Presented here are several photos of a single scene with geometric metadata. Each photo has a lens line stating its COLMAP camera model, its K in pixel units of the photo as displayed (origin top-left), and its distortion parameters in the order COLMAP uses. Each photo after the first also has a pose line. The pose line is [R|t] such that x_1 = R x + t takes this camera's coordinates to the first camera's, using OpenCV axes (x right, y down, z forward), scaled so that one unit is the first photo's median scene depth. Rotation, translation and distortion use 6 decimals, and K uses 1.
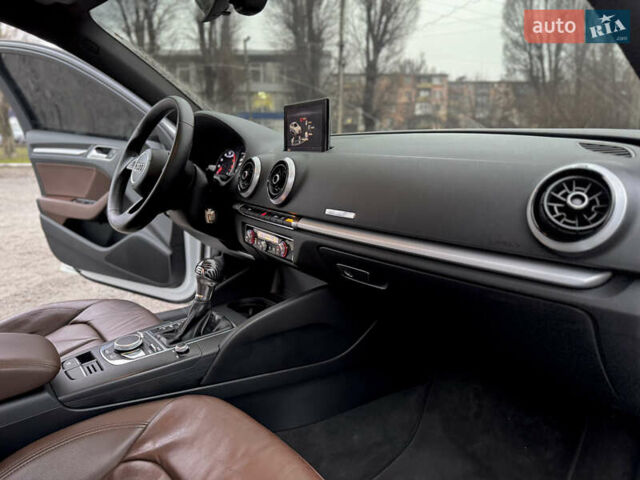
lens RADIAL K [[465.0, 0, 320.0], [0, 465.0, 240.0], [0, 0, 1]] dist [0.070395, -0.091866]
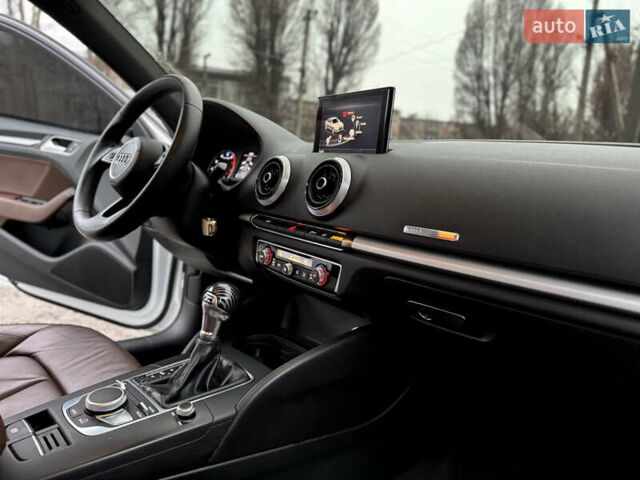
lens RADIAL K [[465.0, 0, 320.0], [0, 465.0, 240.0], [0, 0, 1]] dist [0.070395, -0.091866]
pose [[0.991739, 0.065032, 0.110562, -0.131505], [-0.059452, 0.996821, -0.053035, 0.001705], [-0.113659, 0.046024, 0.992453, 0.185497]]
